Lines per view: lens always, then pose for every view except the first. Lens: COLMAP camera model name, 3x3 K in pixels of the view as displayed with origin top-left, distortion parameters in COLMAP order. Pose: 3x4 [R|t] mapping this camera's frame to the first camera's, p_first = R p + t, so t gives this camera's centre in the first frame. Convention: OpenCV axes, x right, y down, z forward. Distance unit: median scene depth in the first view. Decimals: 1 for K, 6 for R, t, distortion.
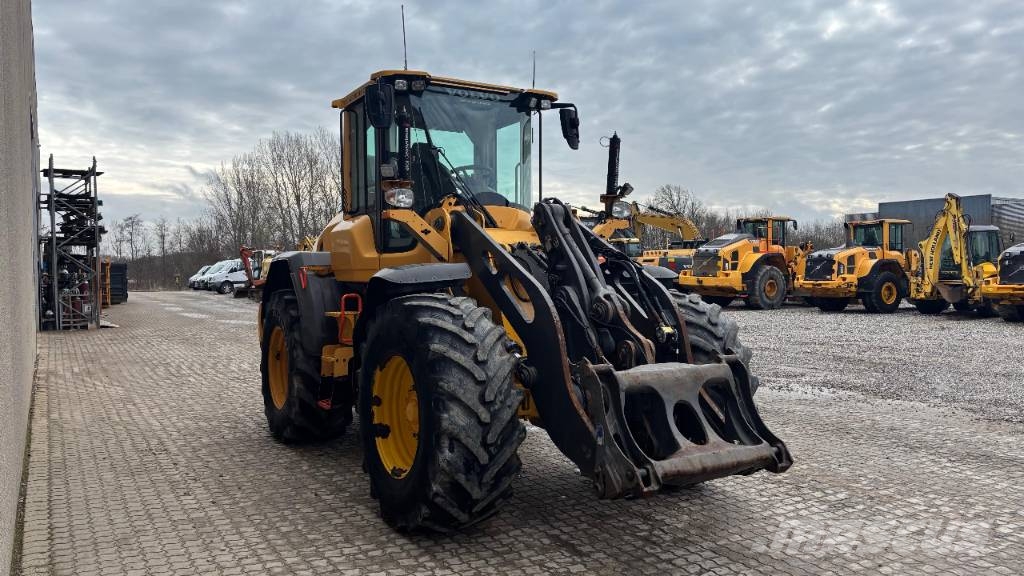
lens RADIAL K [[771.2, 0, 511.8], [0, 771.2, 287.9], [0, 0, 1]] dist [0.051908, -0.049395]
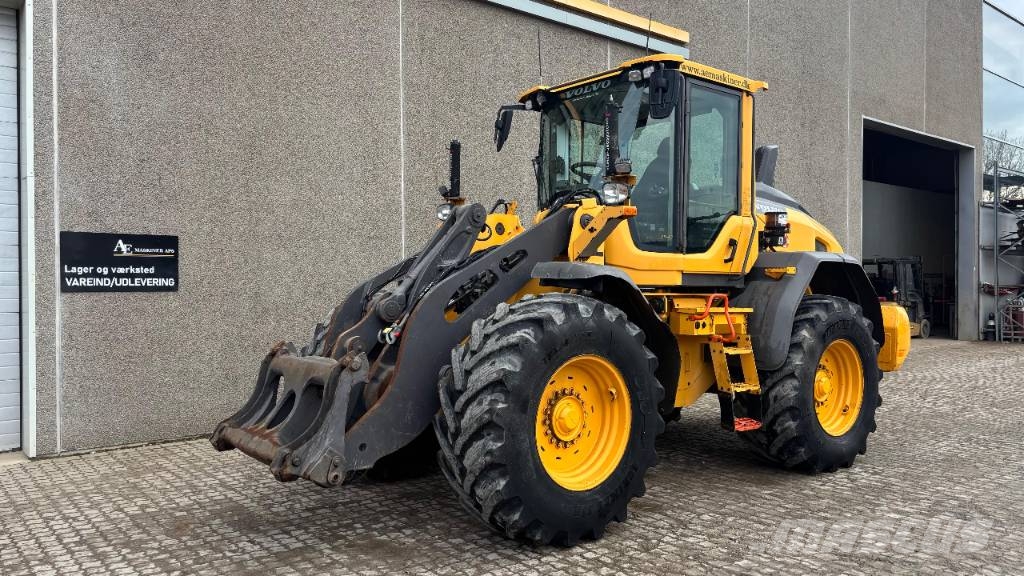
lens RADIAL K [[771.2, 0, 510.5], [0, 771.2, 294.6], [0, 0, 1]] dist [0.051908, -0.049395]
pose [[0.153846, 0.017995, -0.987931, 0.942659], [-0.026764, 0.999543, 0.014039, -0.006152], [0.987732, 0.024281, 0.154257, 0.807664]]
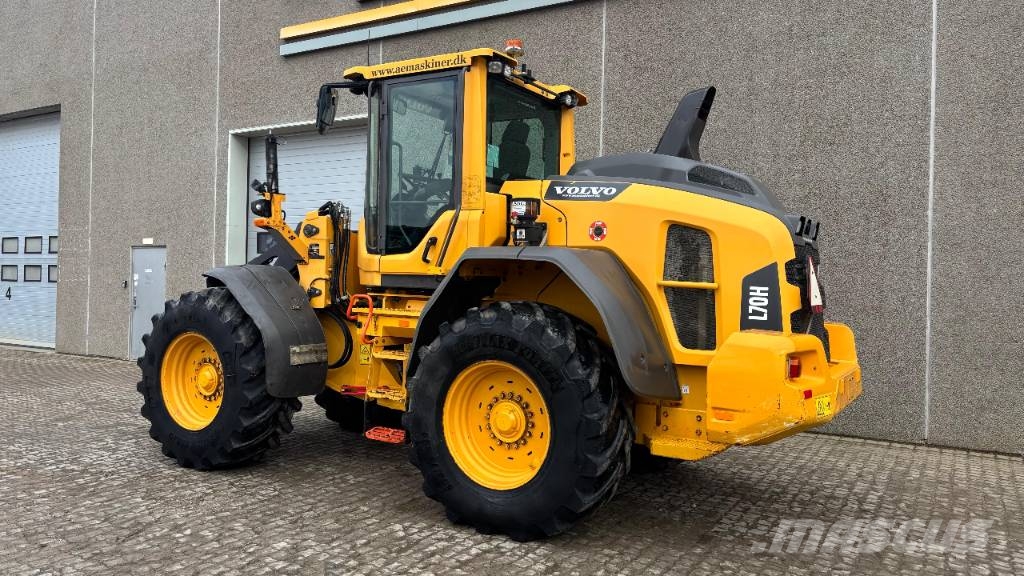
lens RADIAL K [[771.2, 0, 505.4], [0, 771.2, 282.1], [0, 0, 1]] dist [0.051908, -0.049395]
pose [[-0.879881, -0.014755, -0.474965, 0.350315], [-0.028913, 0.999328, 0.022518, -0.041186], [0.474313, 0.033546, -0.879717, 2.091115]]
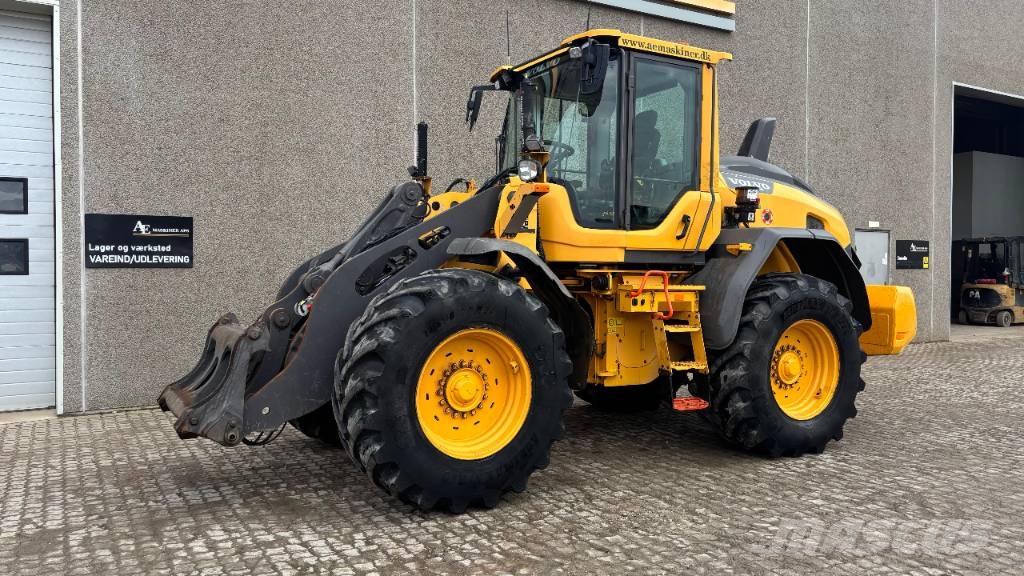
lens RADIAL K [[771.2, 0, 509.4], [0, 771.2, 282.0], [0, 0, 1]] dist [0.051908, -0.049395]
pose [[-0.011269, 0.025805, -0.999603, 0.980604], [-0.028649, 0.999248, 0.026119, -0.006131], [0.999526, 0.028932, -0.010522, 1.033562]]
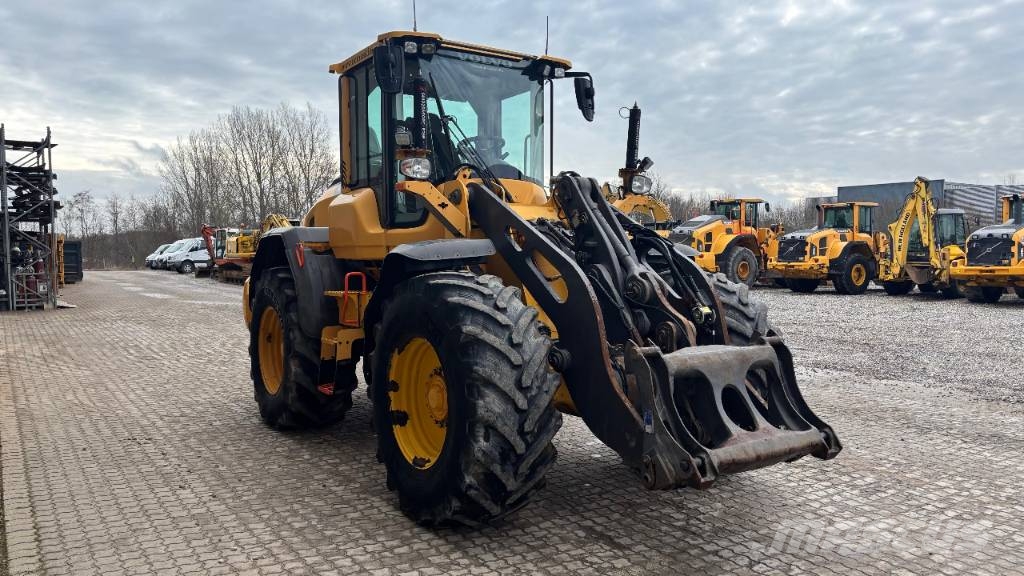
lens RADIAL K [[771.2, 0, 522.7], [0, 771.2, 290.9], [0, 0, 1]] dist [0.051908, -0.049395]
pose [[0.998100, 0.001773, 0.061591, -0.064824], [-0.003506, 0.999601, 0.028038, 0.003754], [-0.061517, -0.028200, 0.997708, 0.053132]]
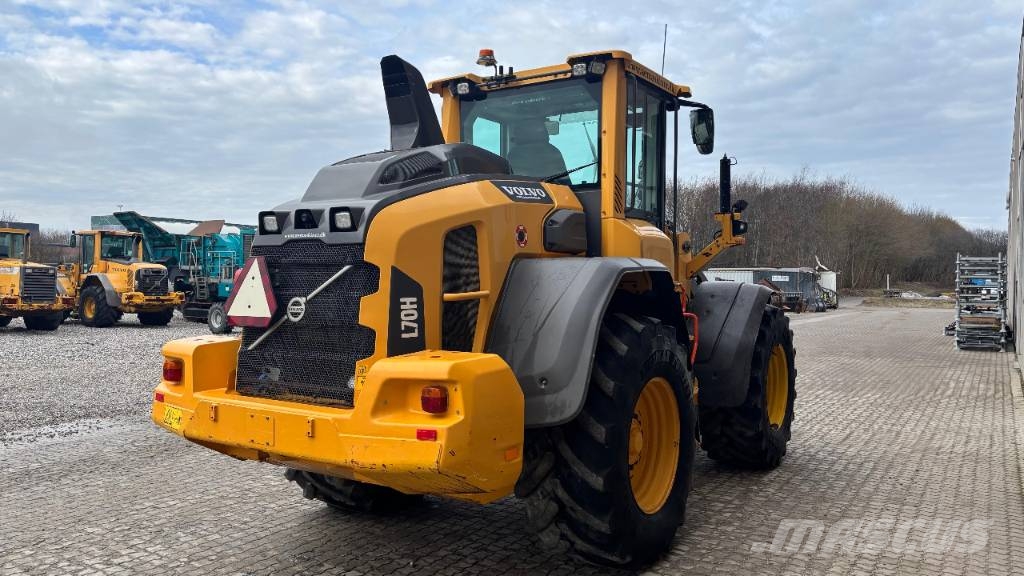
lens RADIAL K [[771.2, 0, 503.4], [0, 771.2, 287.5], [0, 0, 1]] dist [0.051908, -0.049395]
pose [[-0.446886, -0.009478, 0.894541, -0.961245], [0.014379, 0.999739, 0.017775, -0.042841], [-0.894475, 0.020806, -0.446633, 1.661172]]
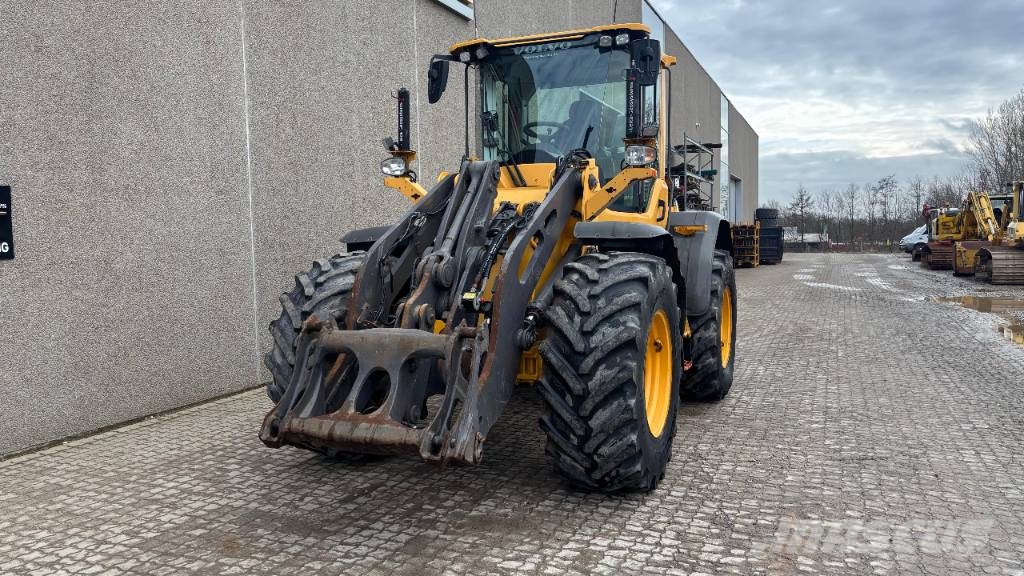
lens RADIAL K [[771.2, 0, 513.9], [0, 771.2, 289.3], [0, 0, 1]] dist [0.051908, -0.049395]
pose [[0.594680, 0.051549, -0.802308, 0.764917], [-0.011350, 0.998381, 0.055734, -0.002947], [0.803882, -0.024037, 0.594303, 0.411260]]
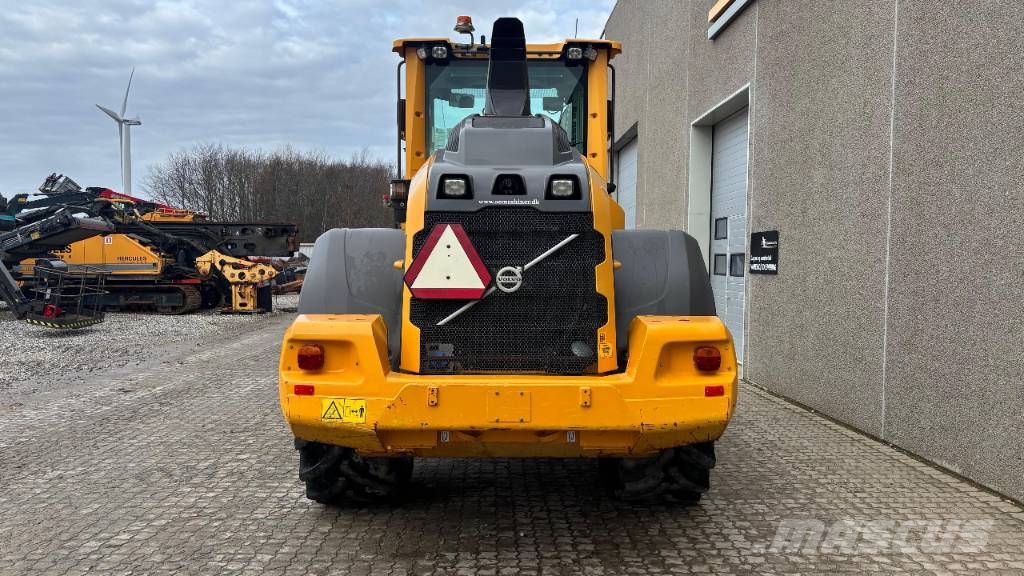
lens RADIAL K [[771.2, 0, 502.5], [0, 771.2, 280.2], [0, 0, 1]] dist [0.051908, -0.049395]
pose [[-0.866007, -0.016182, 0.499770, -0.614378], [0.008024, 0.998898, 0.046248, -0.043231], [-0.499967, 0.044061, -0.864923, 2.046793]]
